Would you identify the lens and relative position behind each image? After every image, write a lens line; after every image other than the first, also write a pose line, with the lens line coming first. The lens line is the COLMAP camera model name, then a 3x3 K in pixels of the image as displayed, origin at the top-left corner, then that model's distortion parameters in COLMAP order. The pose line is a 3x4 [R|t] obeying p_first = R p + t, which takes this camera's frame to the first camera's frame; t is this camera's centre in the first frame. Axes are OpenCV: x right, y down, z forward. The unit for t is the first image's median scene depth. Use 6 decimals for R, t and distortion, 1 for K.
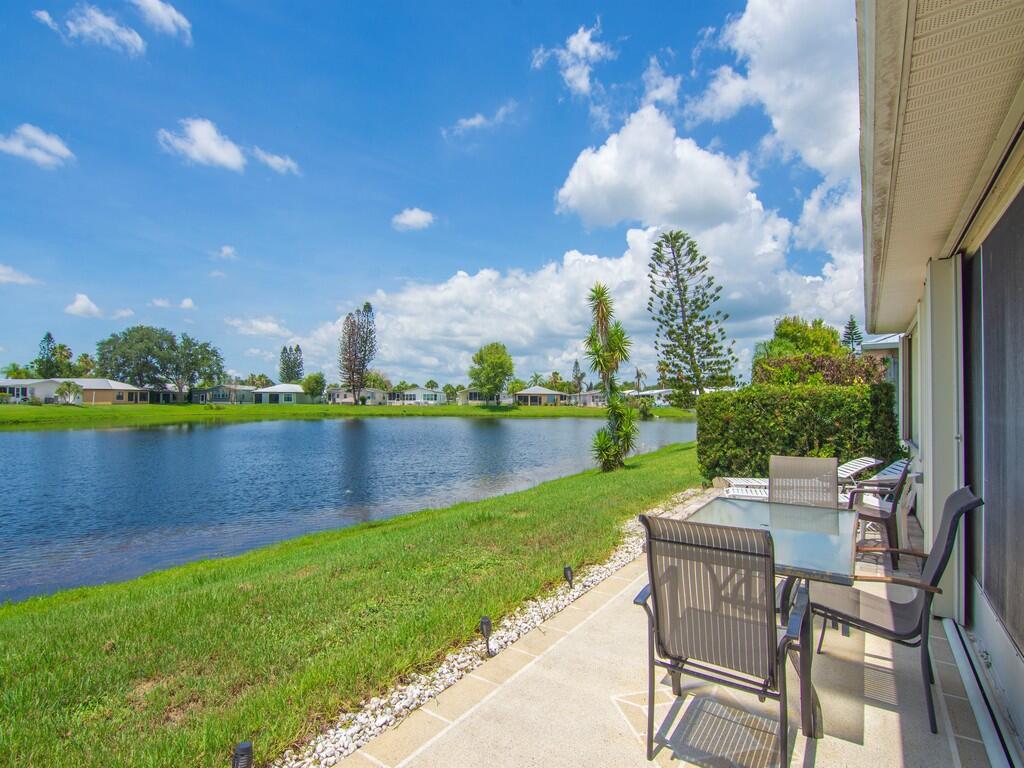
lens RADIAL K [[493.5, 0, 509.3], [0, 493.5, 383.6], [0, 0, 1]] dist [0.000382, -0.015148]
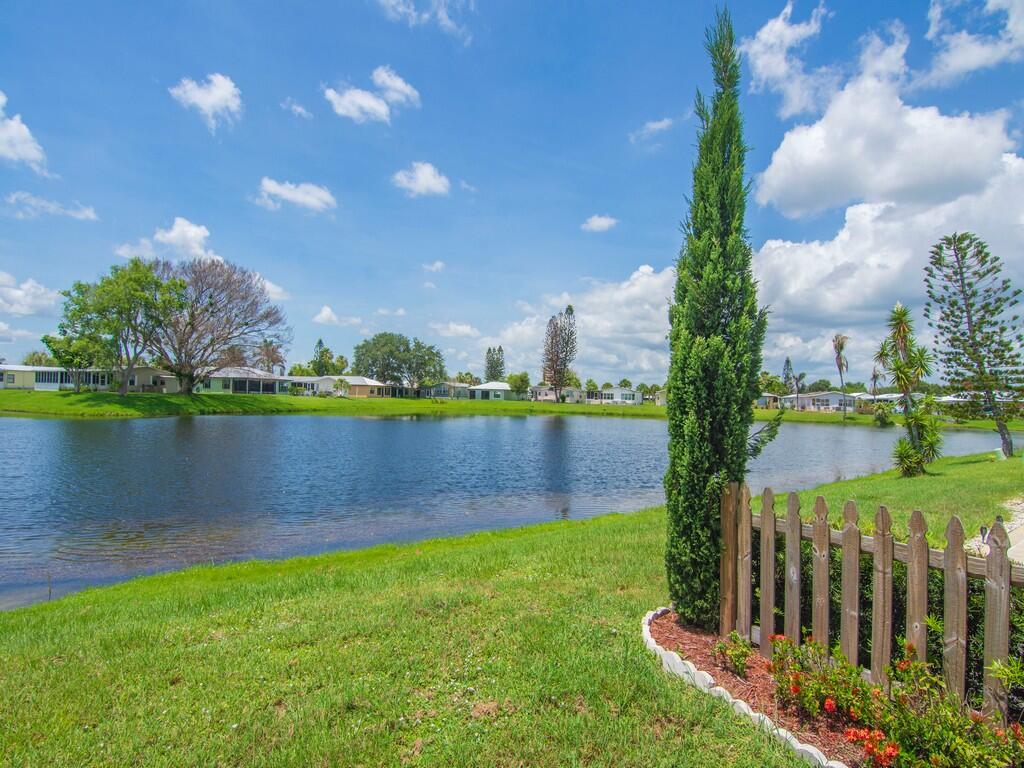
lens RADIAL K [[500.6, 0, 512.6], [0, 500.6, 395.4], [0, 0, 1]] dist [-0.010168, -0.010075]
pose [[0.940689, 0.020054, -0.338677, -0.036628], [-0.010398, 0.999487, 0.030299, -0.003787], [0.339110, -0.024980, 0.940415, -0.046041]]
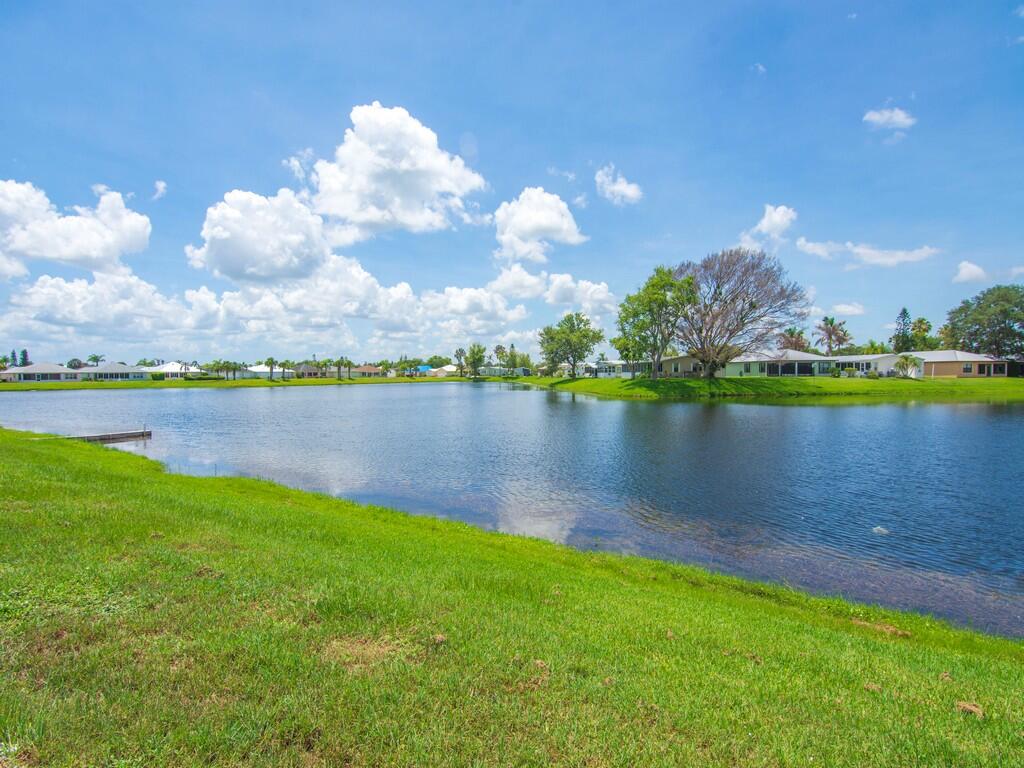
lens RADIAL K [[494.1, 0, 509.9], [0, 494.1, 390.4], [0, 0, 1]] dist [-0.003941, -0.012002]
pose [[0.075644, 0.027418, -0.996758, 0.031701], [0.042790, 0.998612, 0.030716, 0.001701], [0.996216, -0.044974, 0.074366, 0.079640]]
